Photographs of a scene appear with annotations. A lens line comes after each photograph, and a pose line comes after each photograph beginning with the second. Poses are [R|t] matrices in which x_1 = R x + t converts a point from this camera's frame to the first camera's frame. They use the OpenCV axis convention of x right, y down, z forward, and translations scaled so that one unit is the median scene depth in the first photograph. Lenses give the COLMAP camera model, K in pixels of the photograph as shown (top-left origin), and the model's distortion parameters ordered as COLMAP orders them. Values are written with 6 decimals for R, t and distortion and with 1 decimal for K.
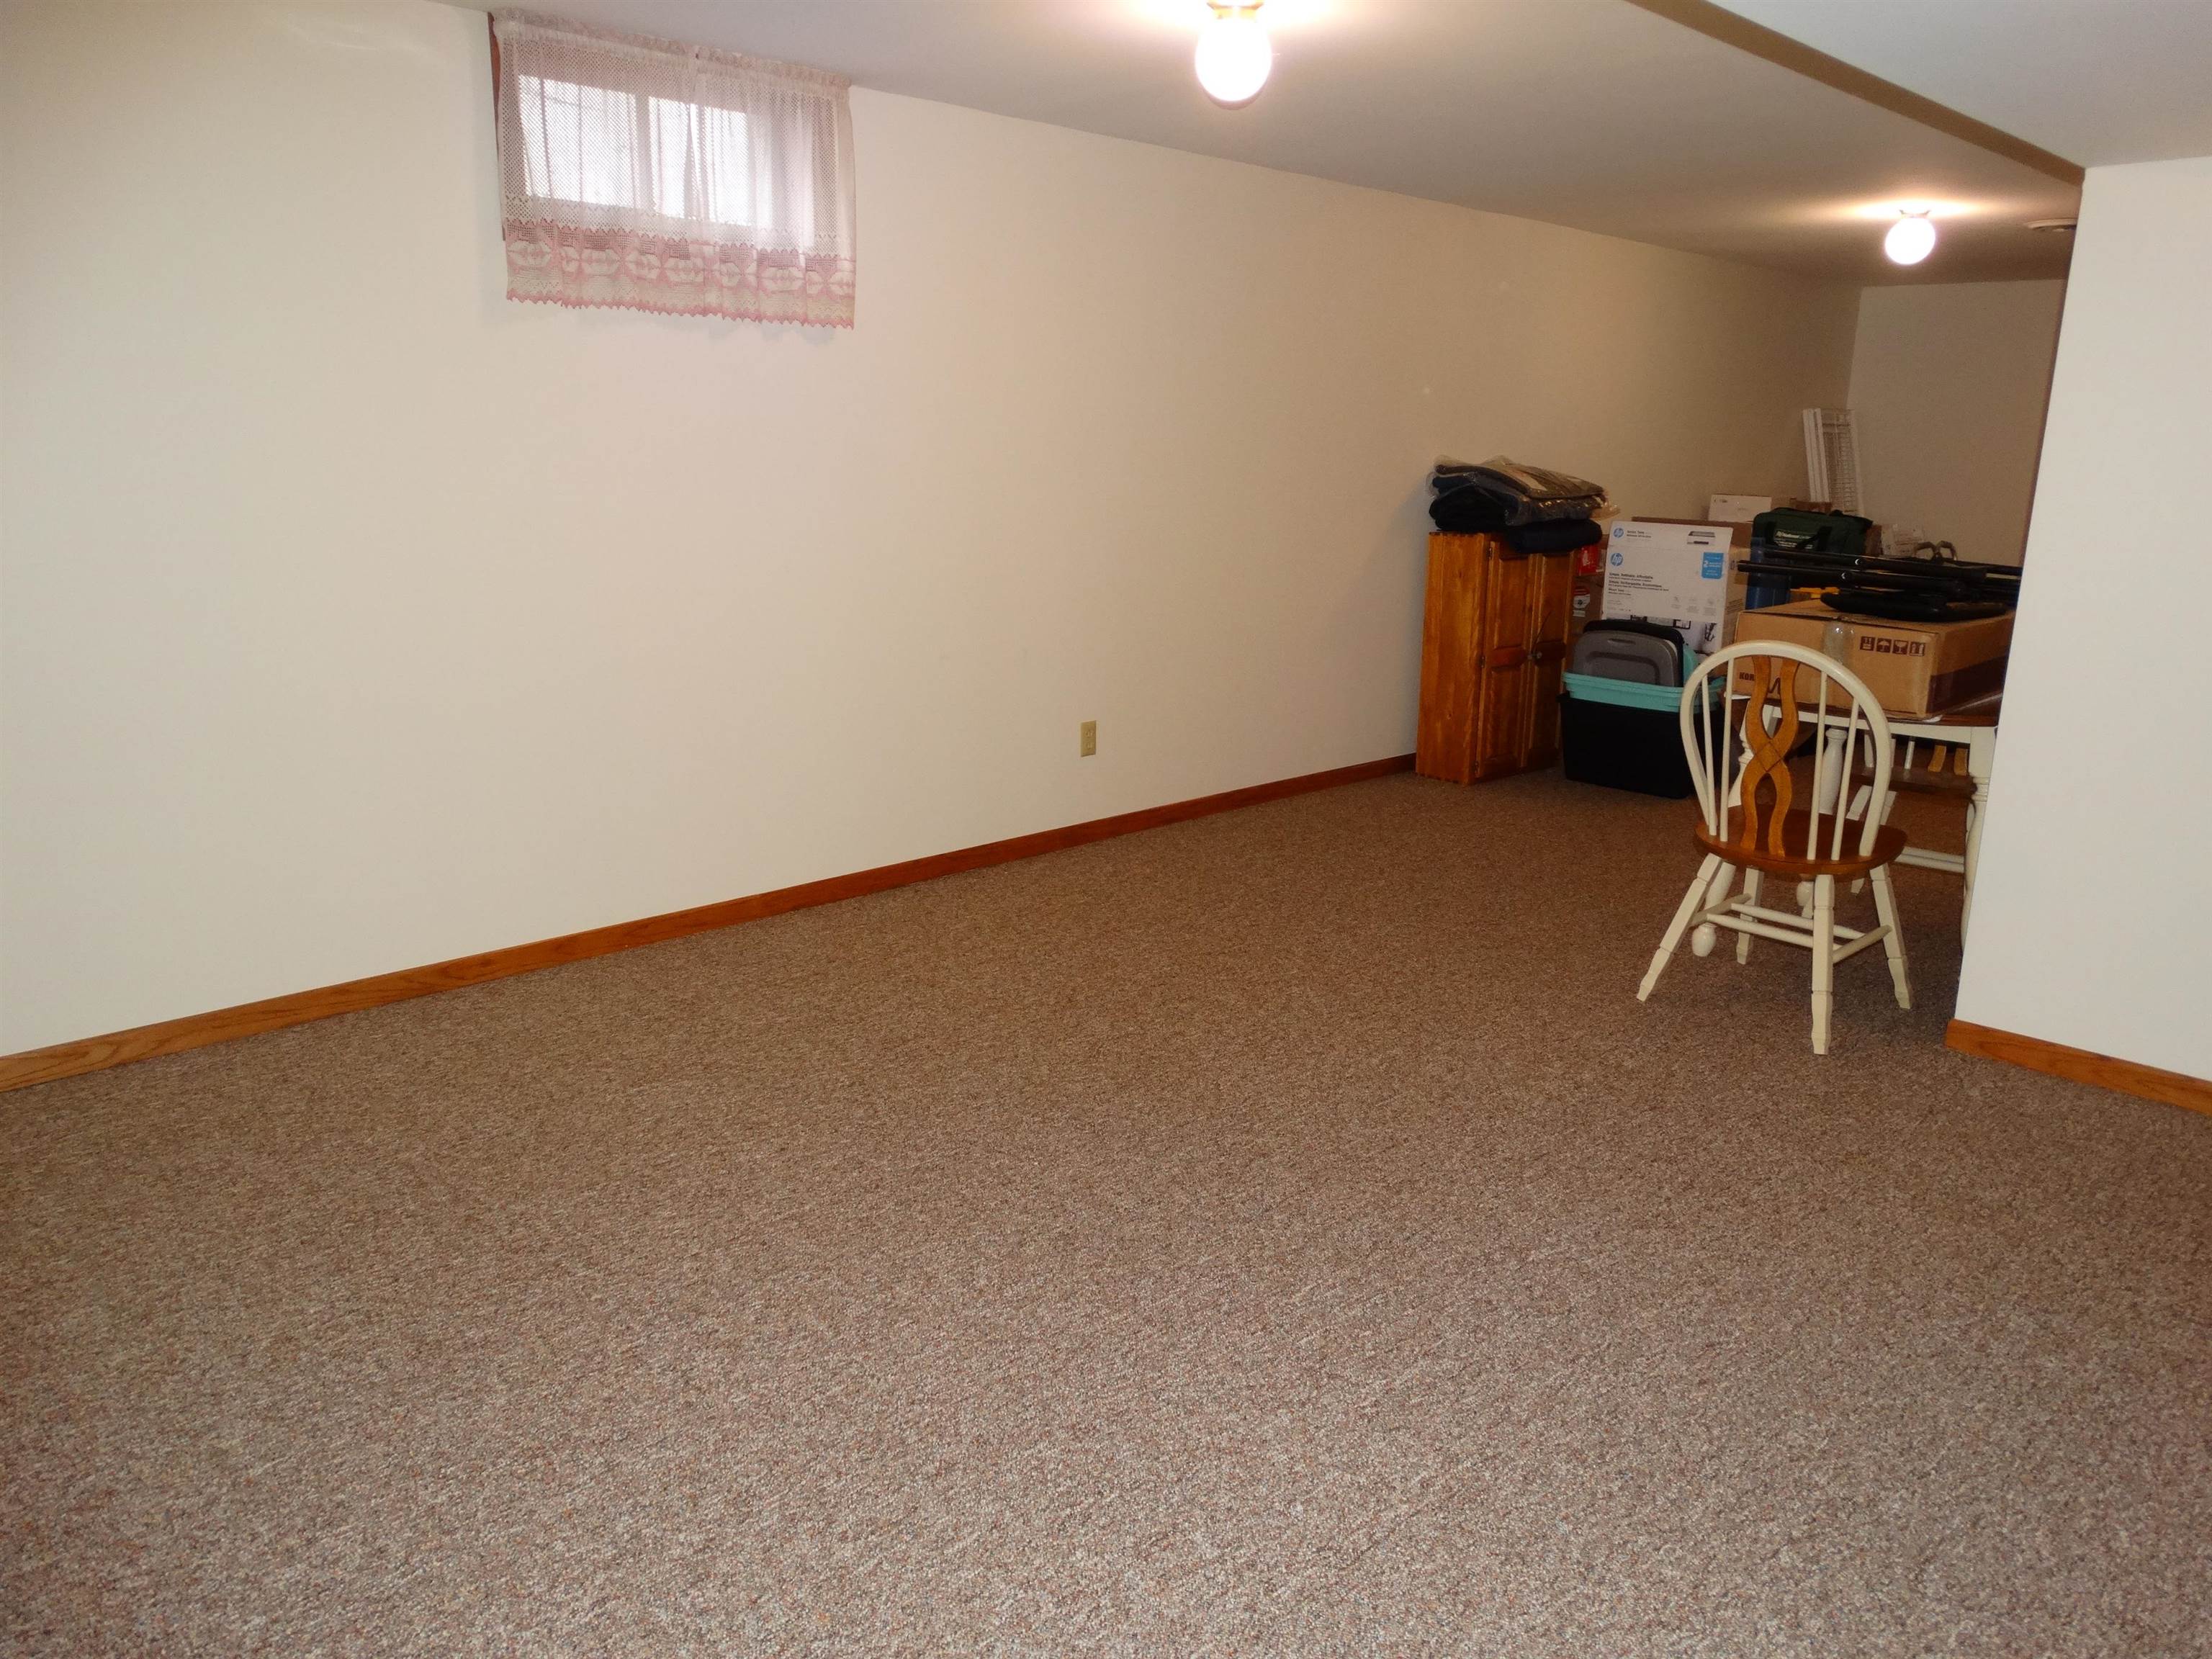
lens RADIAL K [[1558.7, 0, 1117.4], [0, 1558.7, 830.6], [0, 0, 1]] dist [-0.011392, 0.012050]
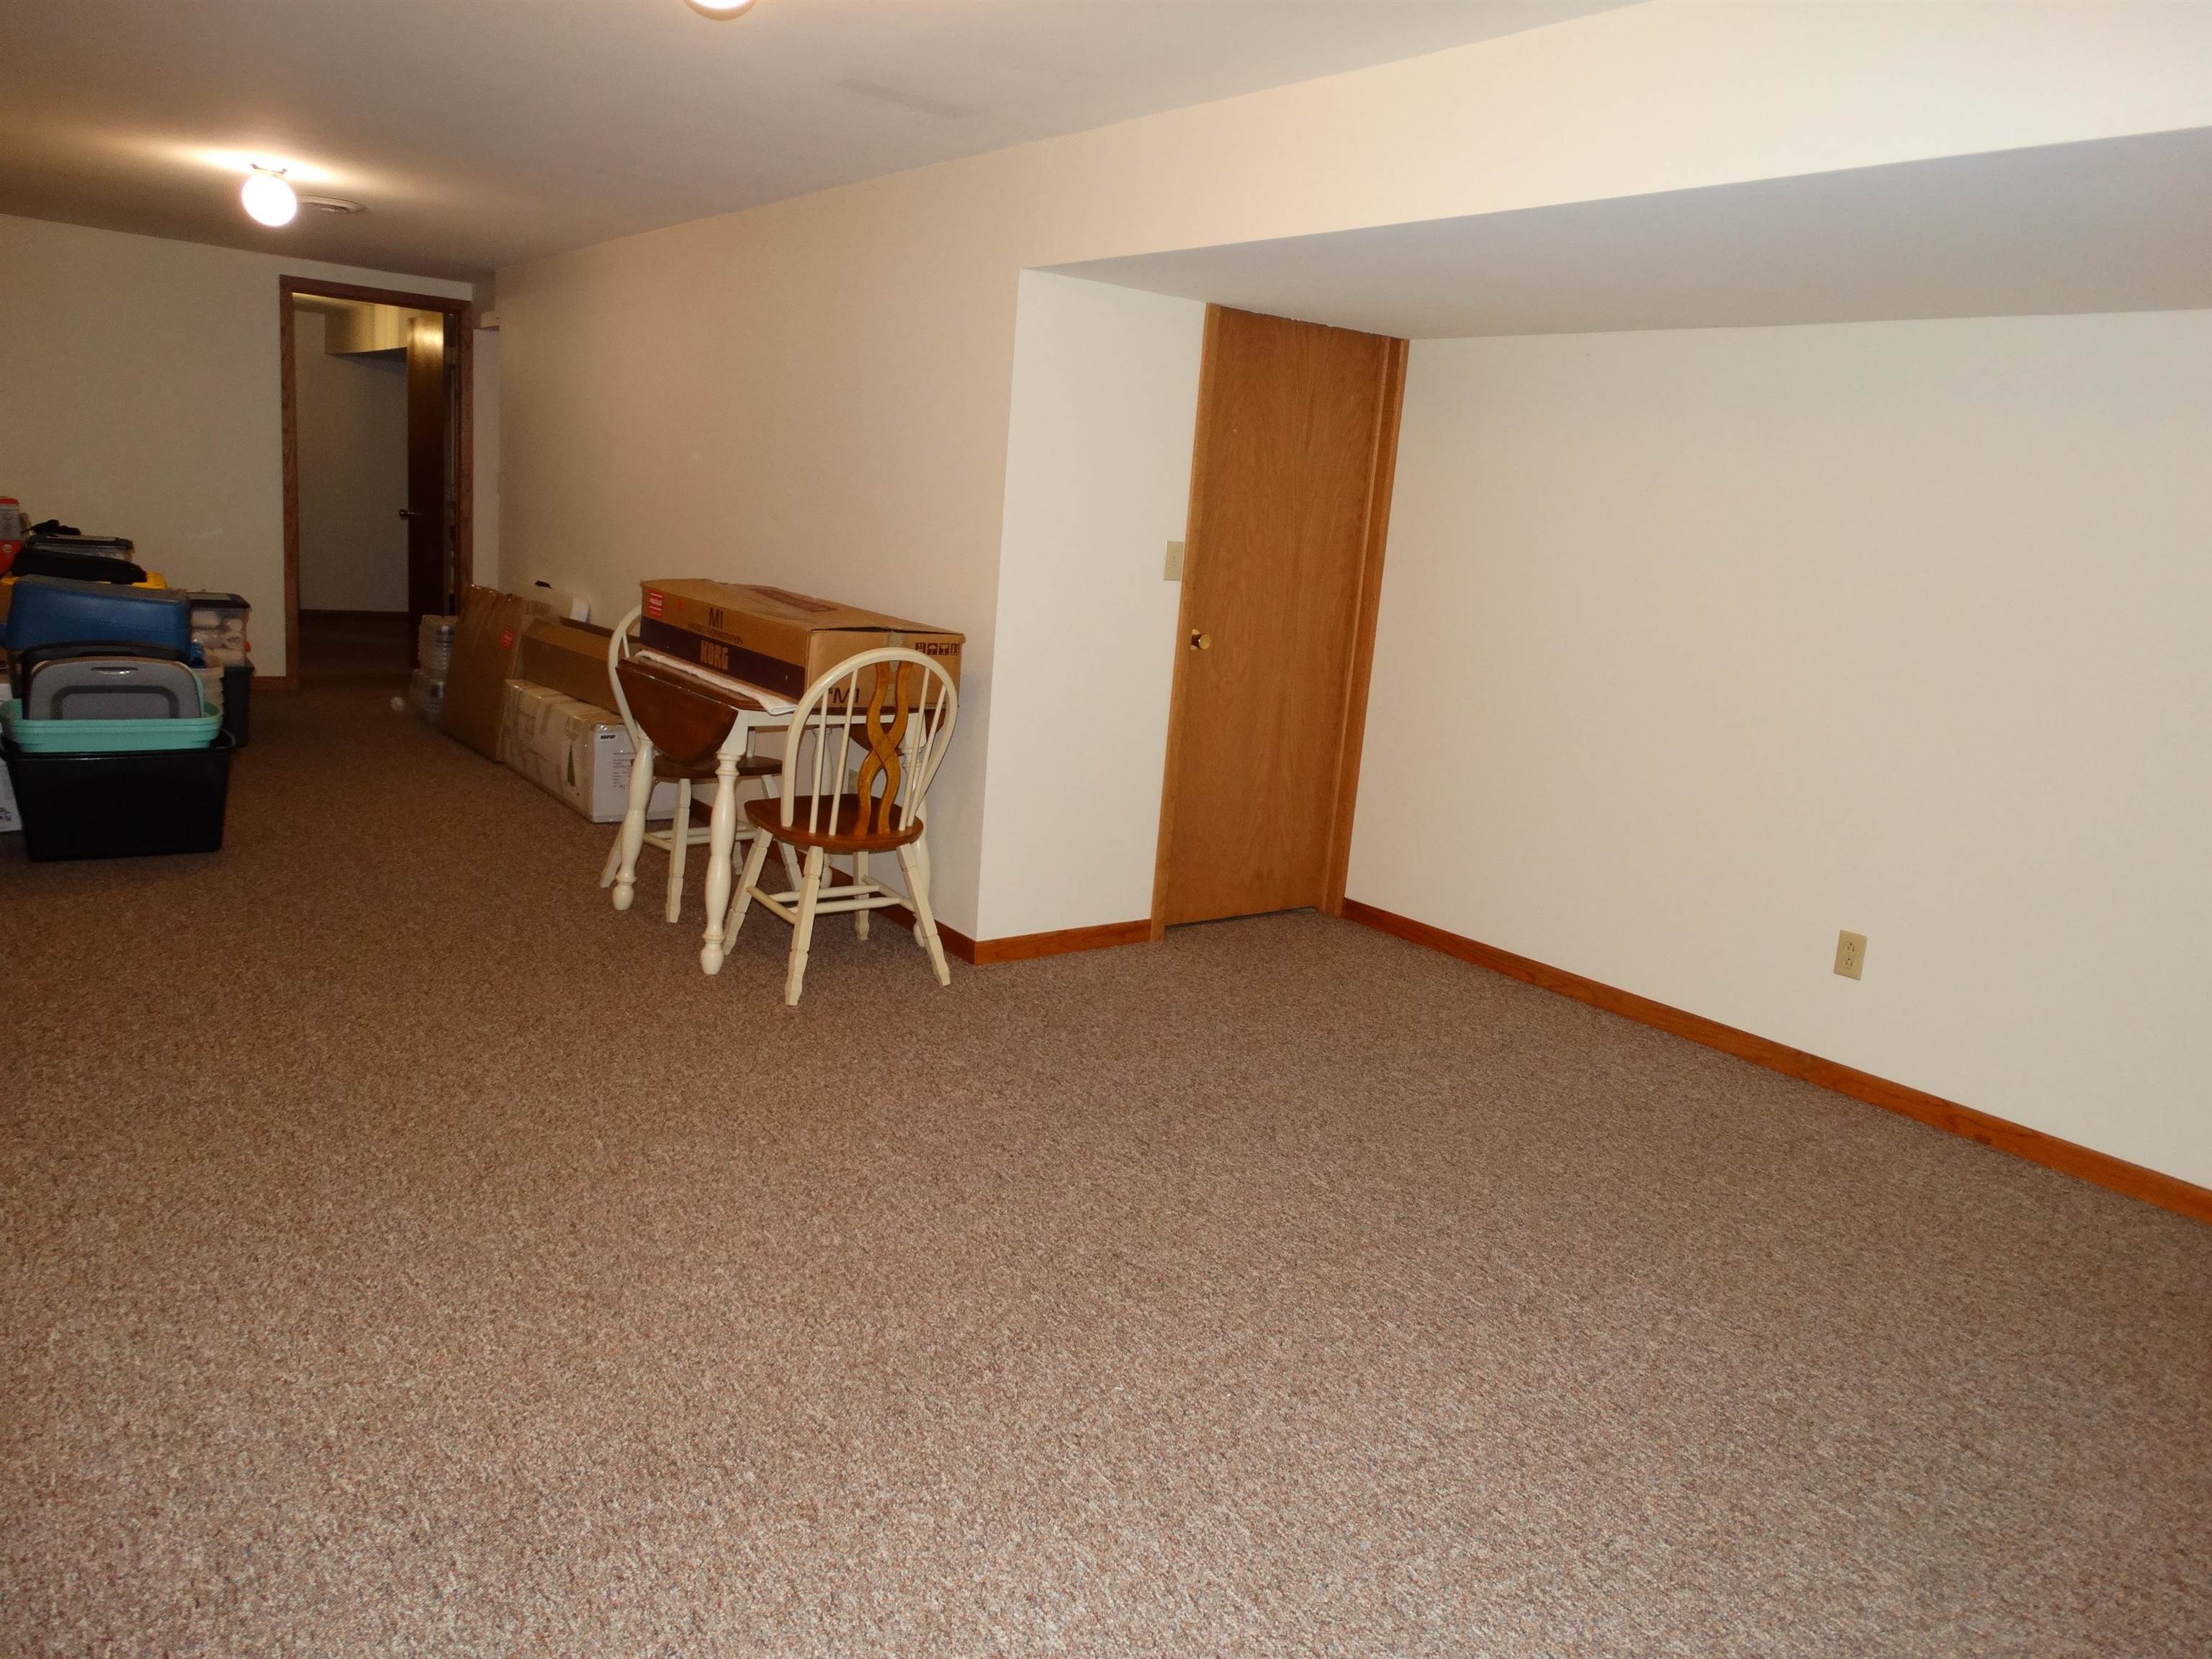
lens RADIAL K [[1558.7, 0, 1115.5], [0, 1558.7, 821.0], [0, 0, 1]] dist [-0.011392, 0.012050]
pose [[0.140923, -0.204863, 0.968593, -0.603569], [0.169989, 0.968834, 0.180182, -0.169695], [-0.975318, 0.139258, 0.171355, 0.642647]]
